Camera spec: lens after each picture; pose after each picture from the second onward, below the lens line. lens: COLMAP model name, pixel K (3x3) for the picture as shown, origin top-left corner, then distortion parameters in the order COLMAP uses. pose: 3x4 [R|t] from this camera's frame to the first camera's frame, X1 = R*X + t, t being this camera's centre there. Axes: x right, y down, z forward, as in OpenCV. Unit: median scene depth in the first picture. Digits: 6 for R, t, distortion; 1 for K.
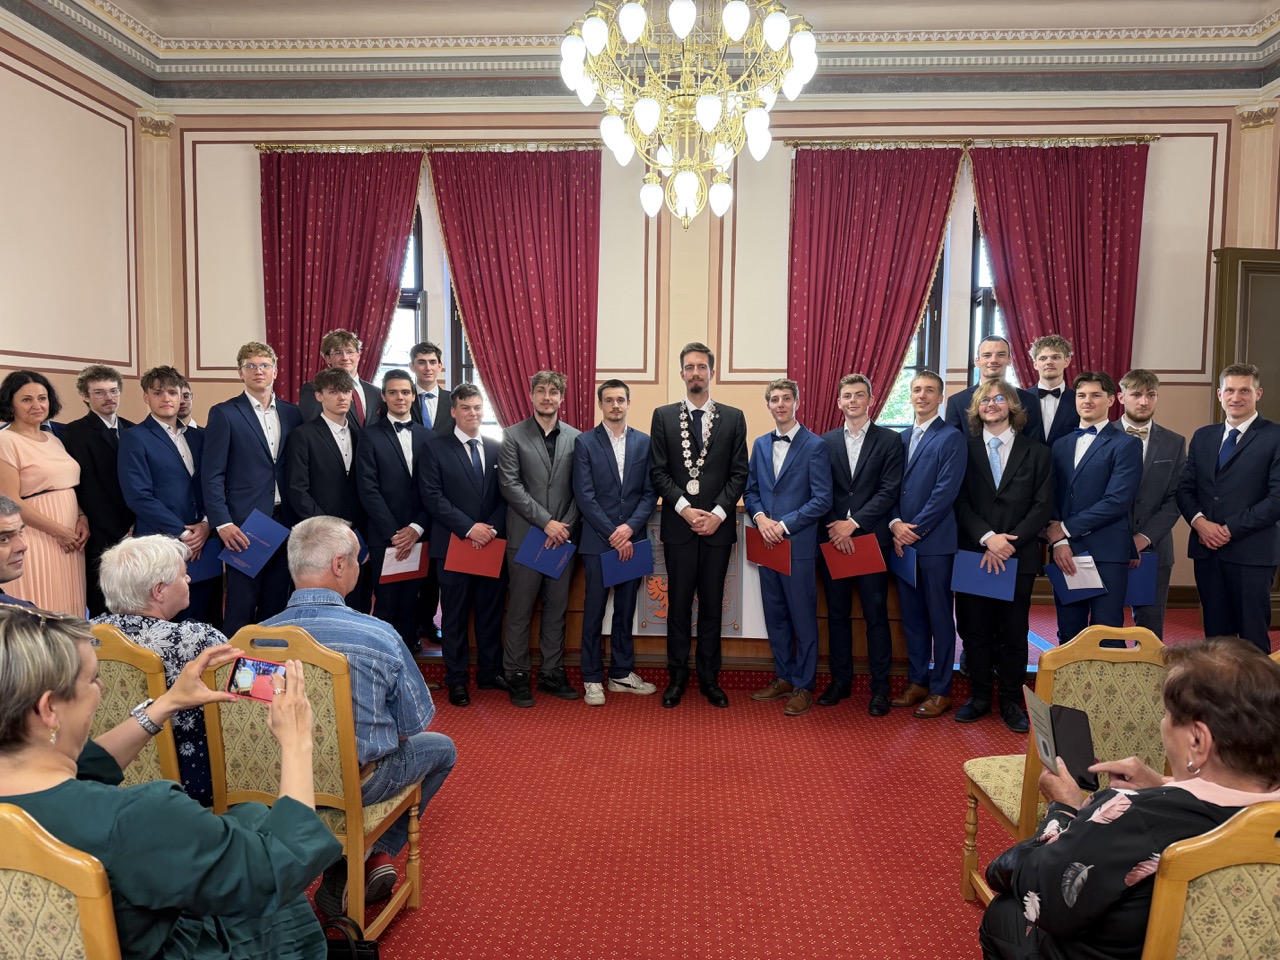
lens RADIAL K [[892.9, 0, 637.8], [0, 892.9, 475.6], [0, 0, 1]] dist [0.014176, -0.015437]
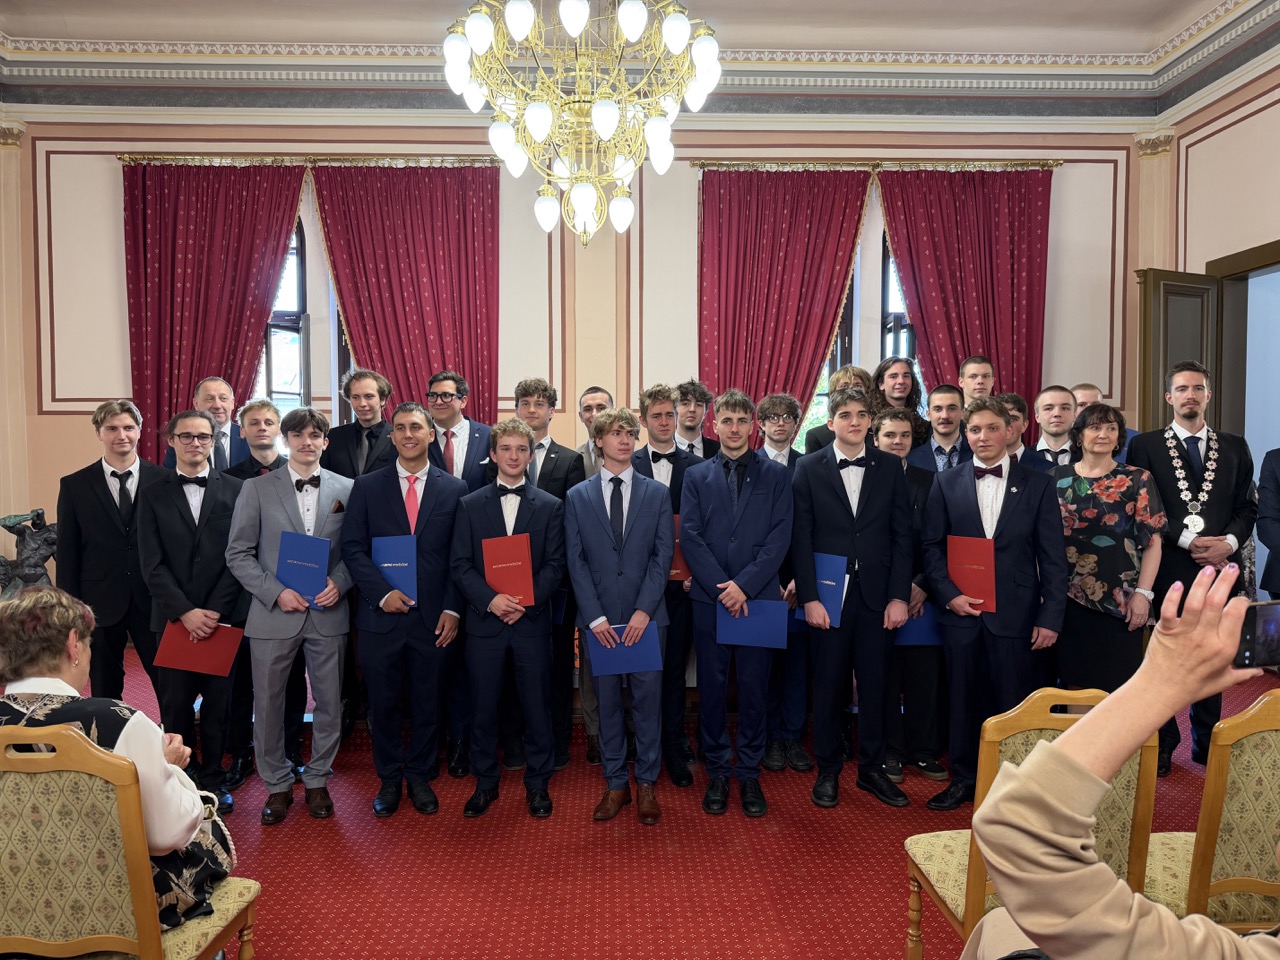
lens RADIAL K [[892.9, 0, 635.6], [0, 892.9, 482.2], [0, 0, 1]] dist [0.014176, -0.015437]
pose [[0.996021, -0.015063, 0.087840, 0.014896], [0.017289, 0.999547, -0.024636, -0.005032], [-0.087429, 0.026057, 0.995830, 0.055214]]
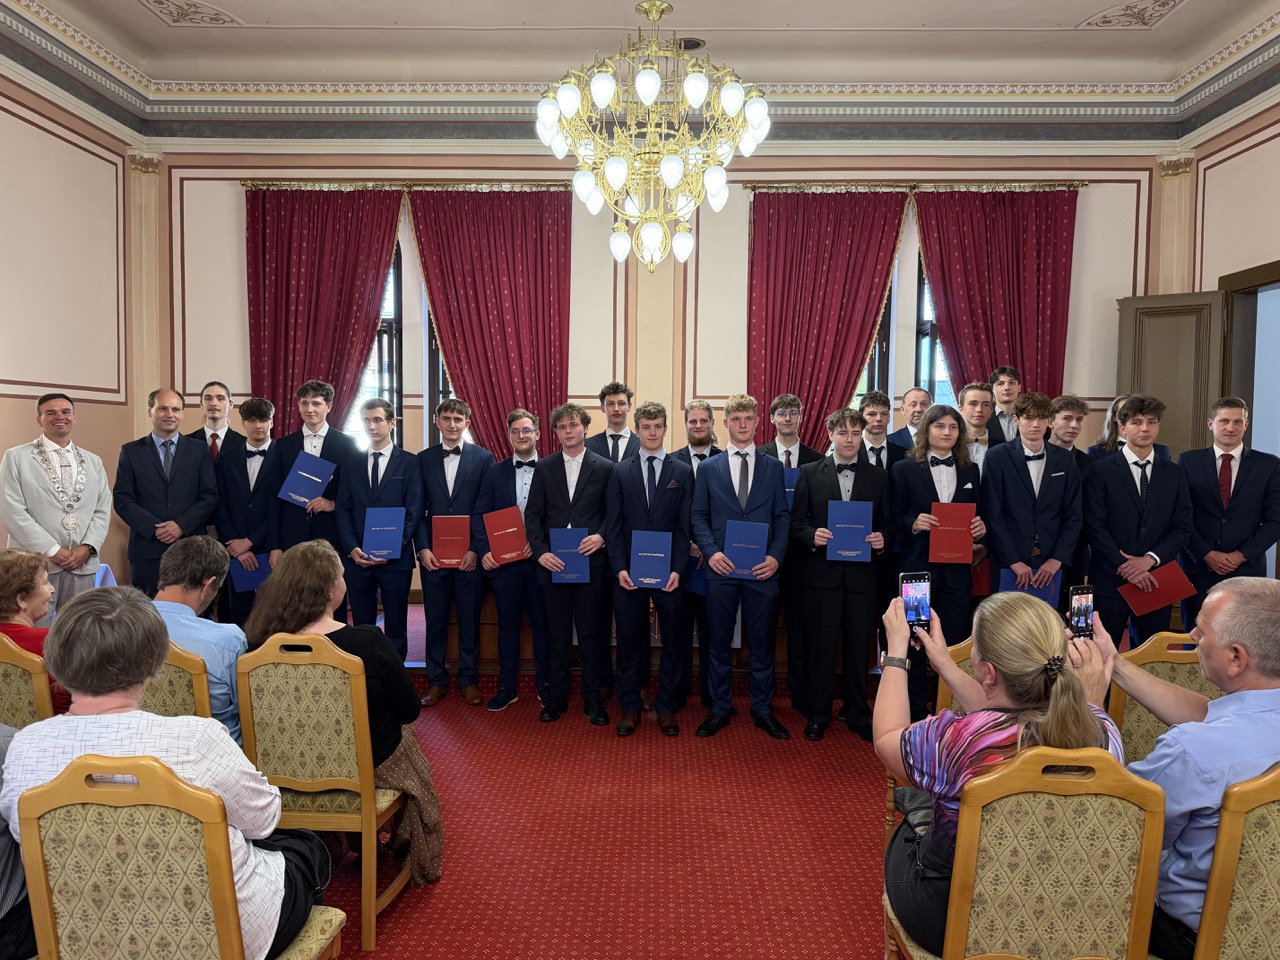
lens RADIAL K [[892.9, 0, 635.8], [0, 892.9, 479.7], [0, 0, 1]] dist [0.014176, -0.015437]
pose [[0.999429, -0.002301, 0.033697, -0.002040], [0.002792, 0.999890, -0.014536, -0.004839], [-0.033660, 0.014622, 0.999326, -0.061514]]
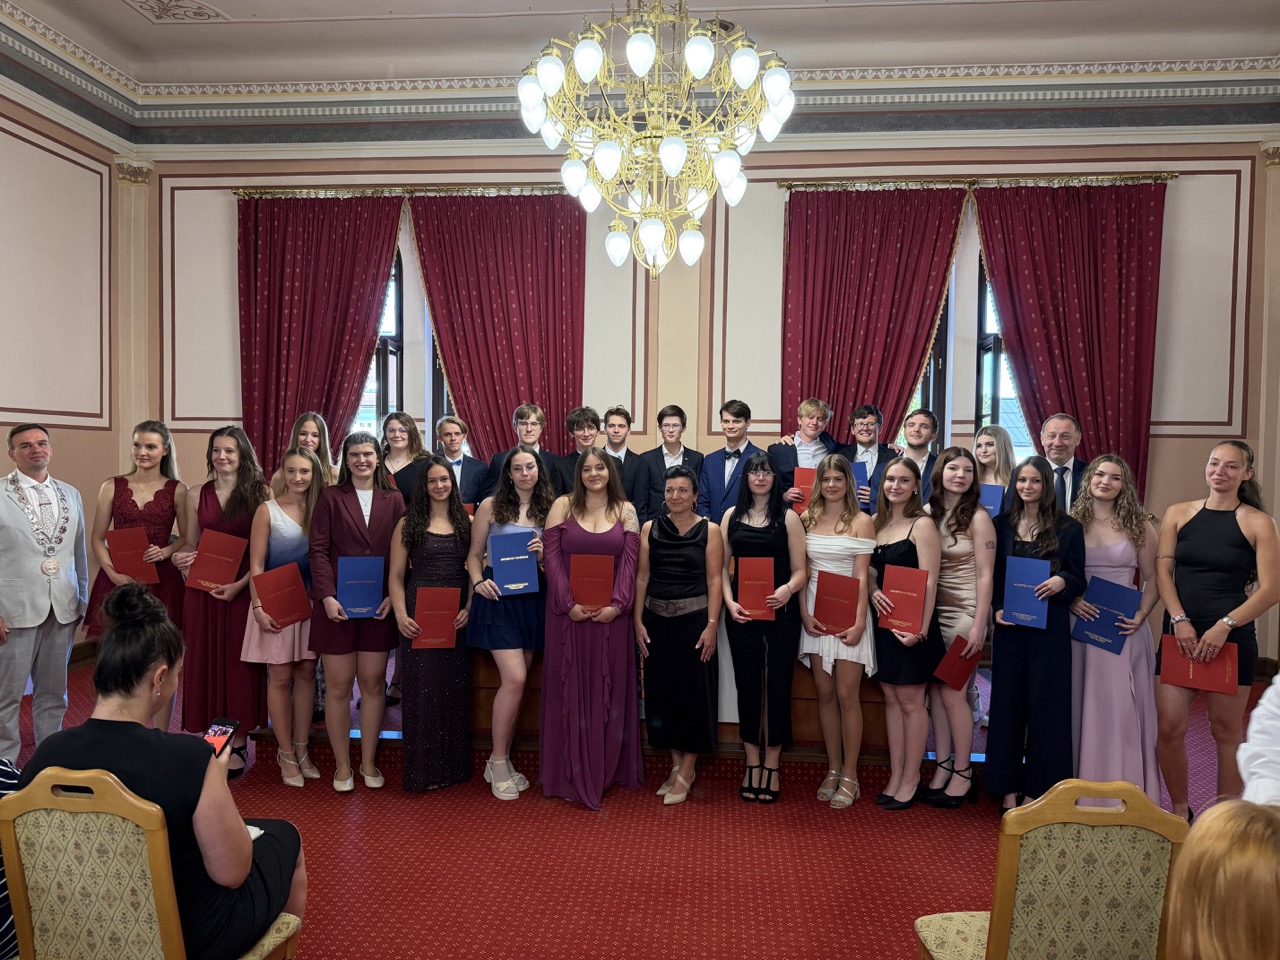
lens RADIAL K [[892.9, 0, 639.5], [0, 892.9, 481.7], [0, 0, 1]] dist [0.014176, -0.015437]
pose [[0.999550, 0.001750, -0.029938, 0.046164], [-0.002698, 0.999496, -0.031645, -0.024759], [0.029867, 0.031712, 0.999051, 0.053476]]
